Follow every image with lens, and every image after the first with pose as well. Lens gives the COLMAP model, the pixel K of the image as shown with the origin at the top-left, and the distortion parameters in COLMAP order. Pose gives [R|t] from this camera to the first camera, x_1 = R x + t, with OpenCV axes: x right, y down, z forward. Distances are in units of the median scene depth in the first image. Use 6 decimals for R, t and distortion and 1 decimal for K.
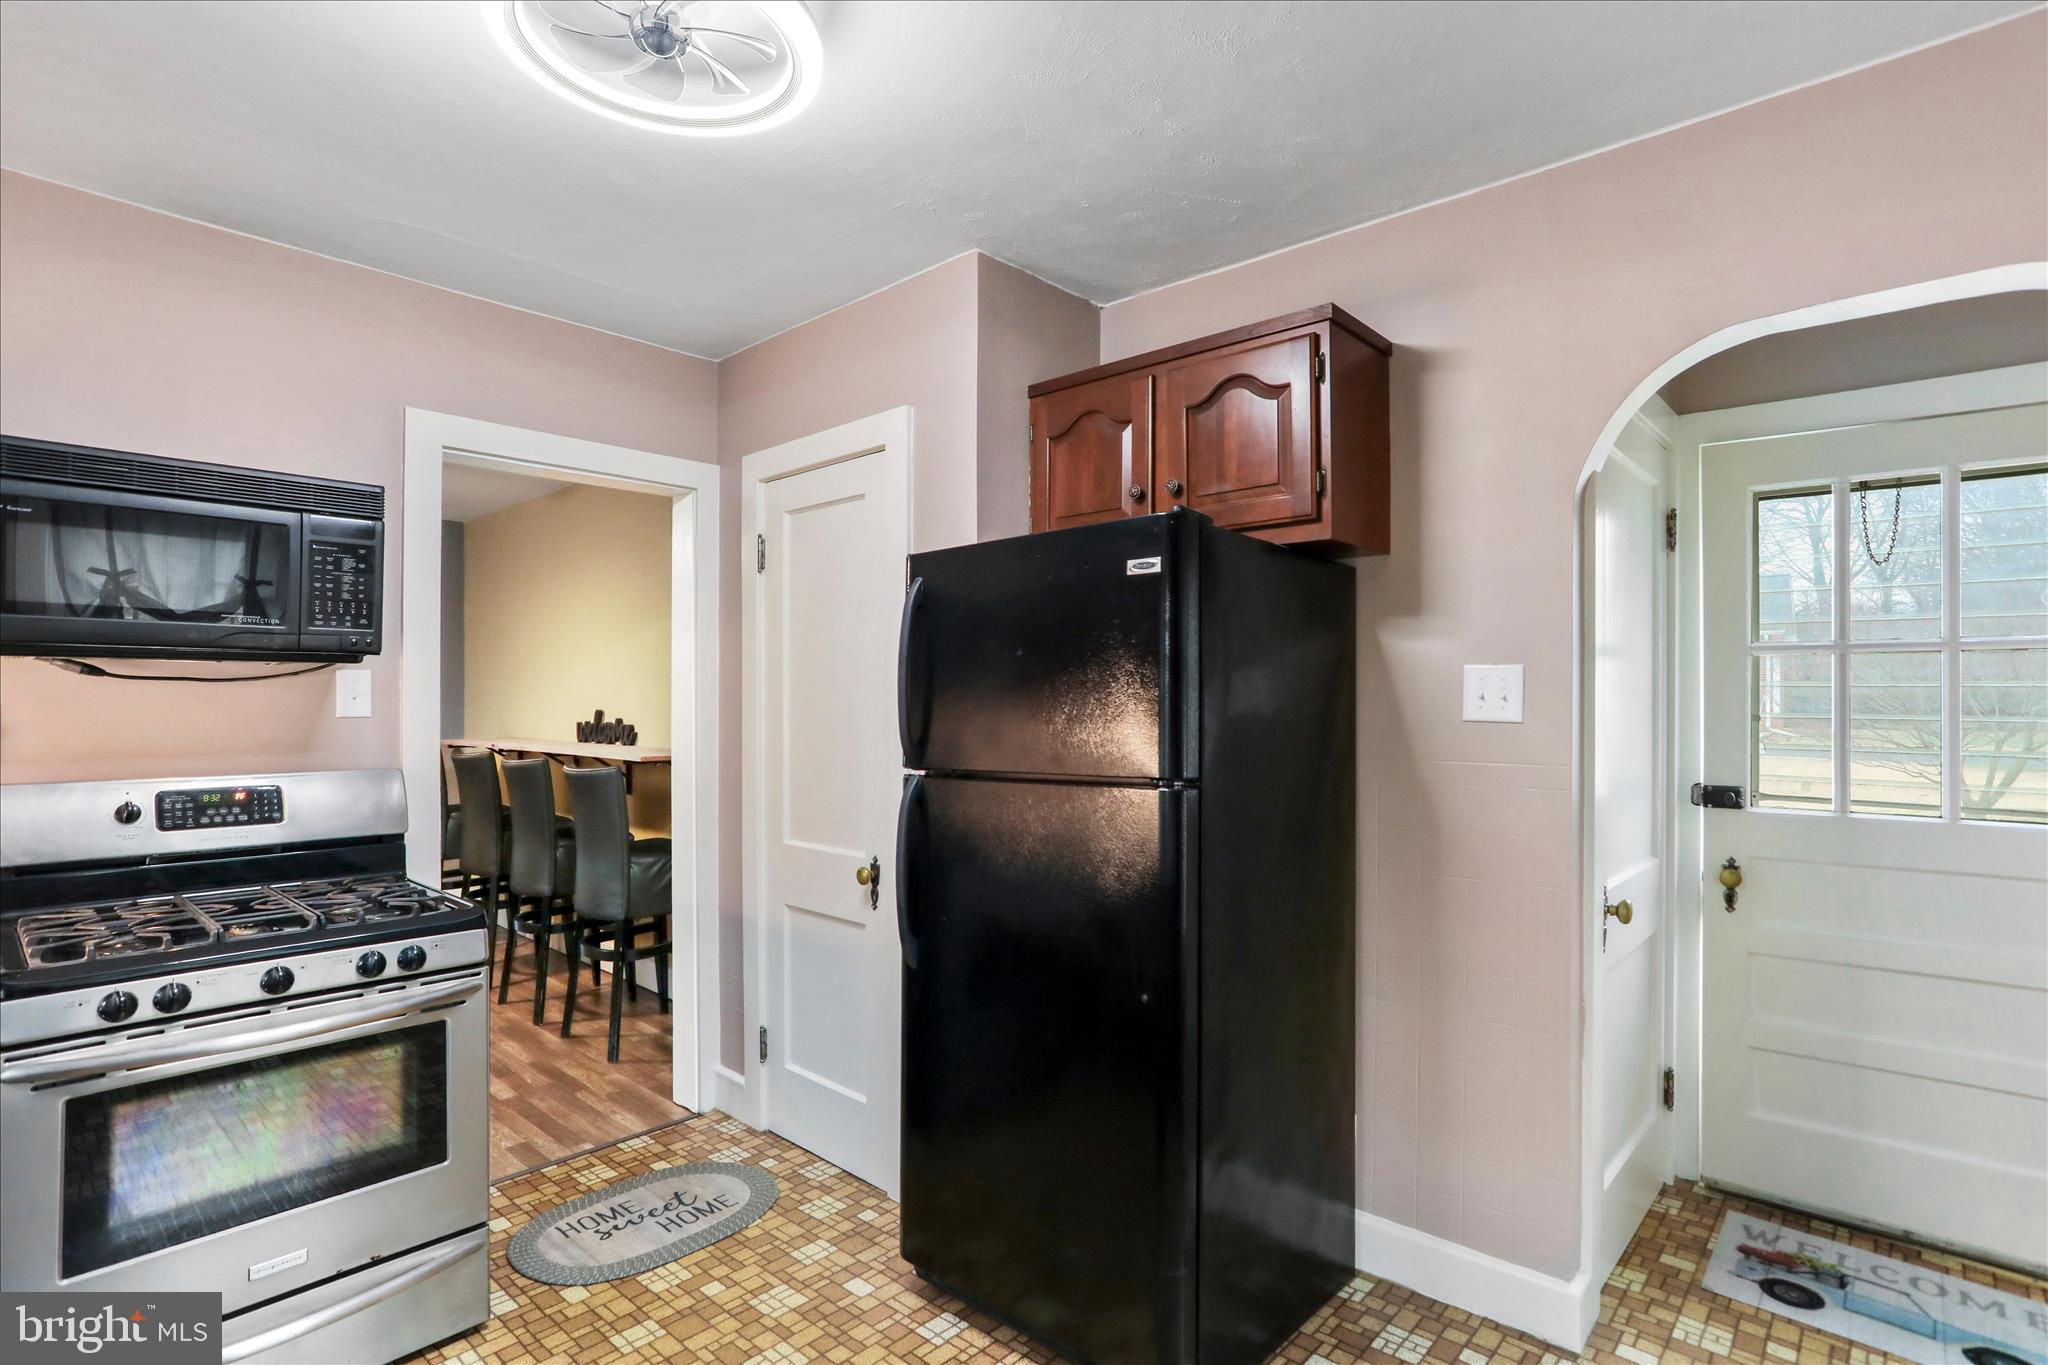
lens RADIAL K [[1024.6, 0, 1024.4], [0, 1024.6, 692.4], [0, 0, 1]] dist [-0.058215, 0.043204]
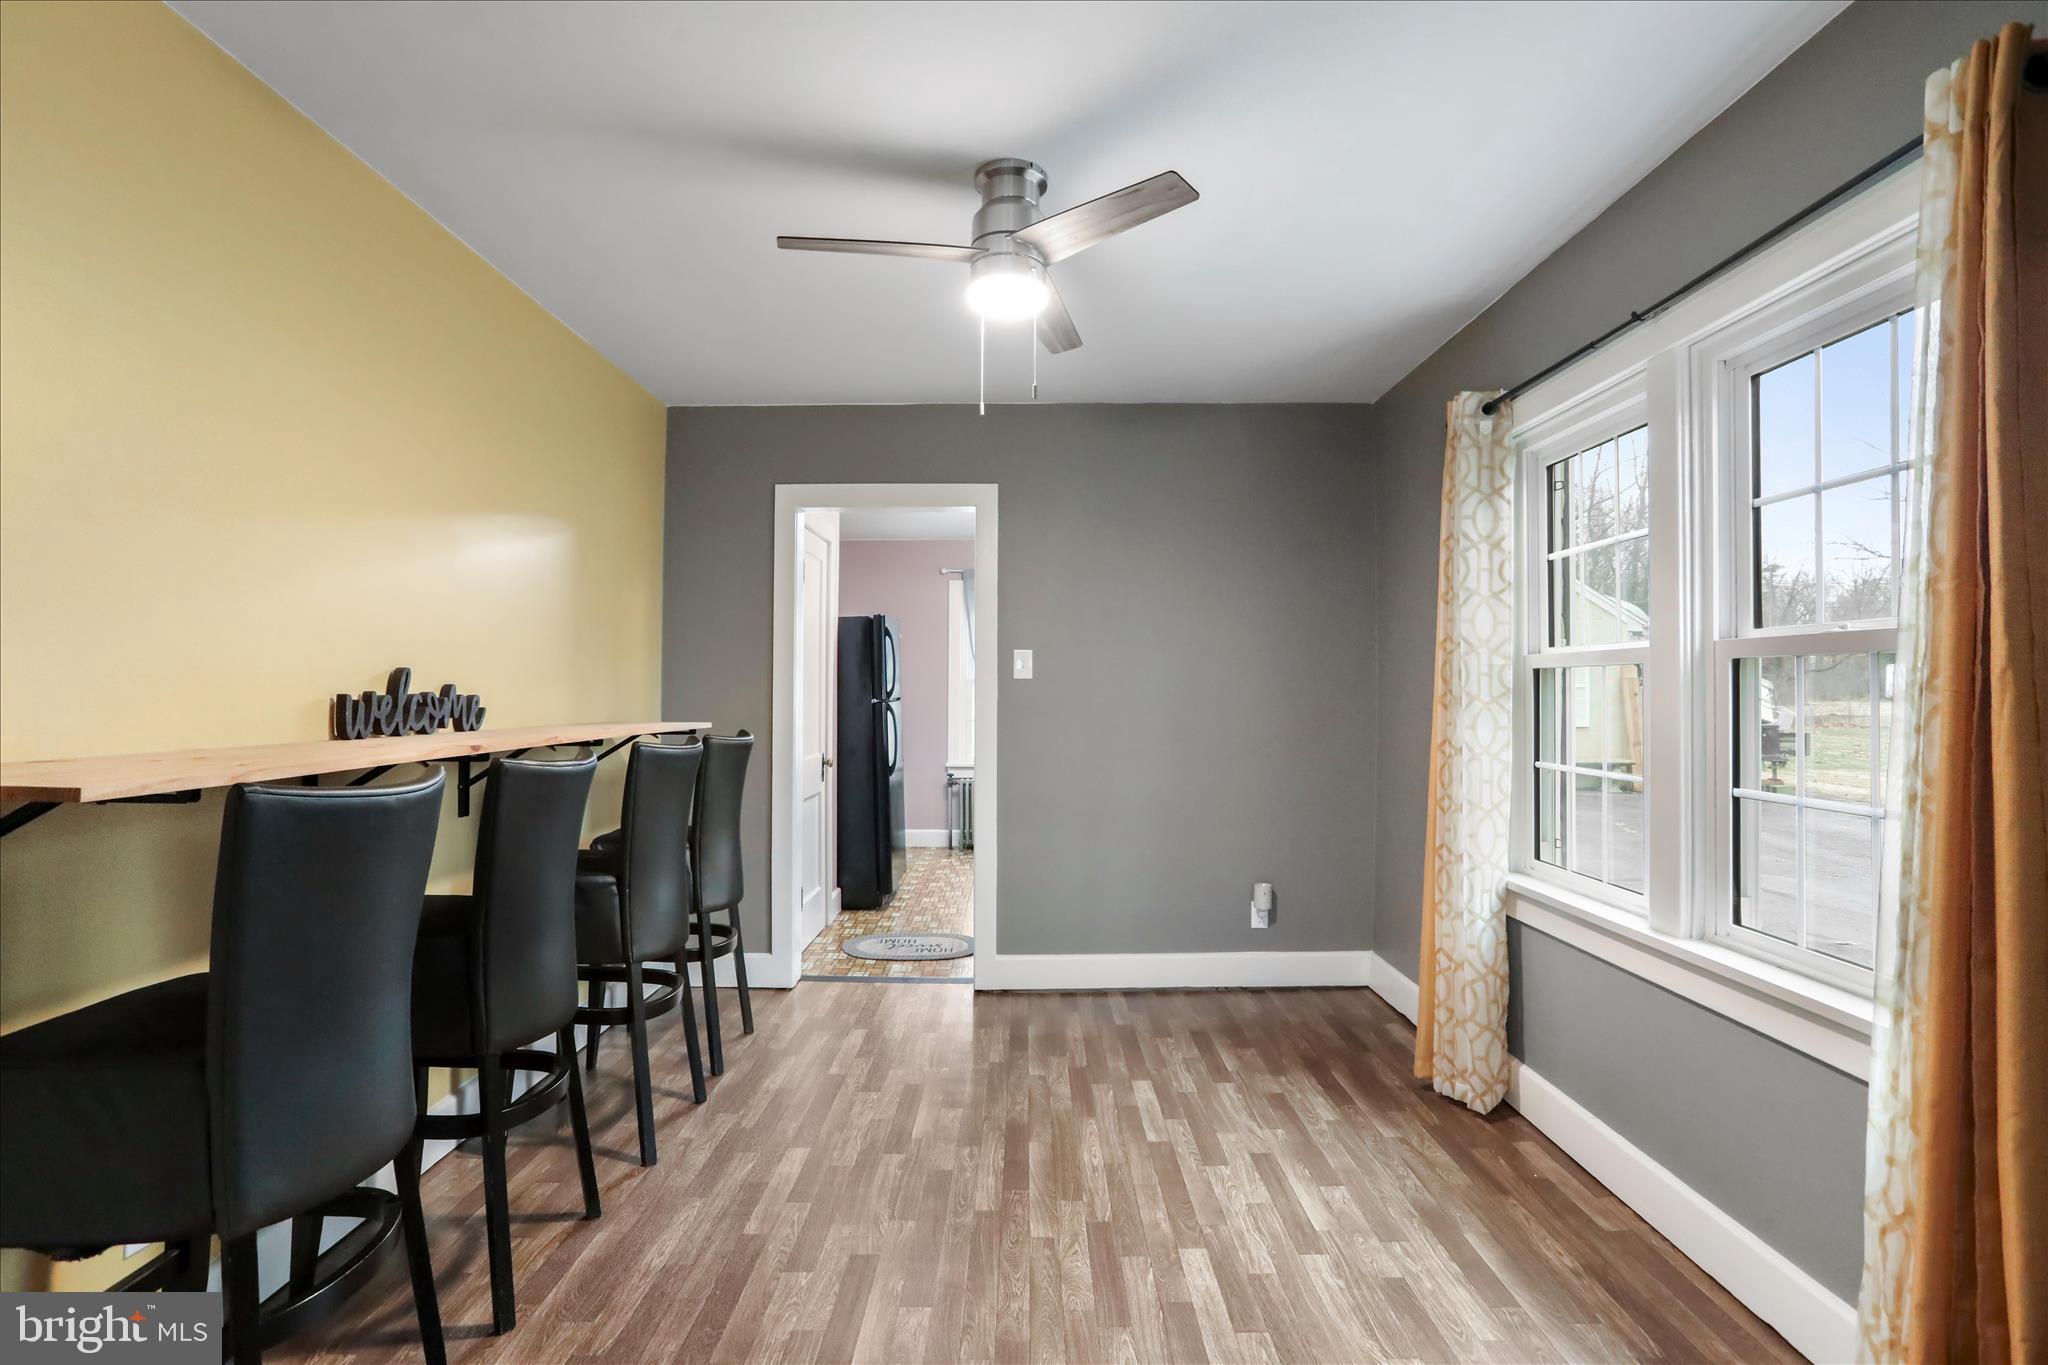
lens RADIAL K [[1024.6, 0, 1024.4], [0, 1024.6, 692.4], [0, 0, 1]] dist [-0.058215, 0.043204]
pose [[-0.678004, -0.007258, 0.735022, -2.157070], [-0.010640, 0.999943, 0.000060, 0.056715], [-0.734981, -0.007780, -0.678043, 2.430474]]
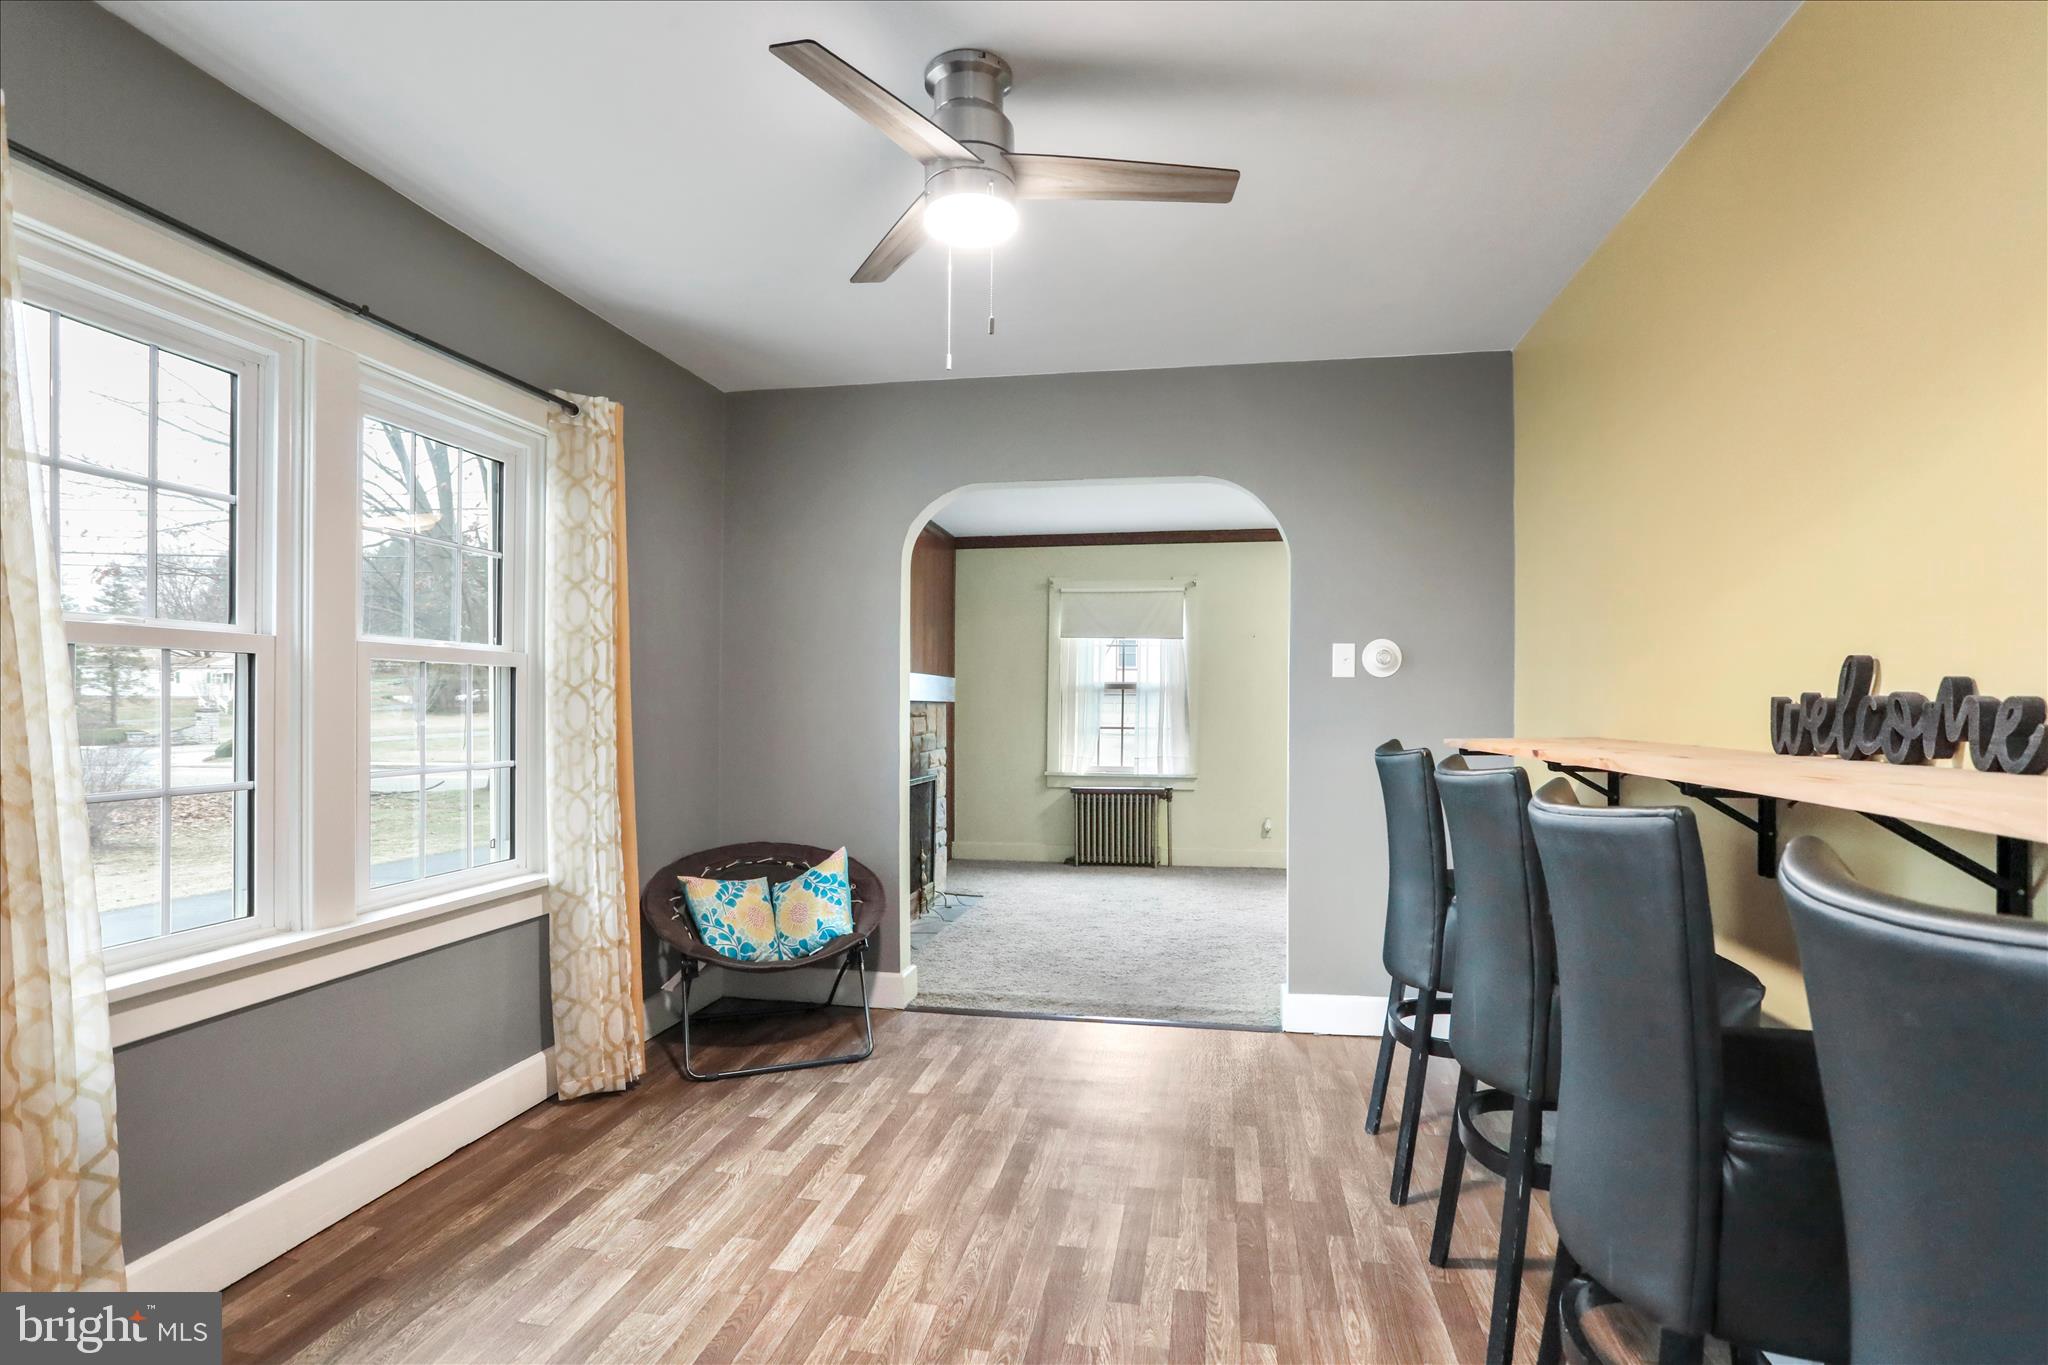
lens RADIAL K [[1024.6, 0, 1024.4], [0, 1024.6, 692.4], [0, 0, 1]] dist [-0.058215, 0.043204]
pose [[0.532553, -0.011900, -0.846313, -0.639032], [0.003688, 0.999924, -0.011740, 0.068828], [0.846389, 0.003131, 0.532556, 1.337370]]
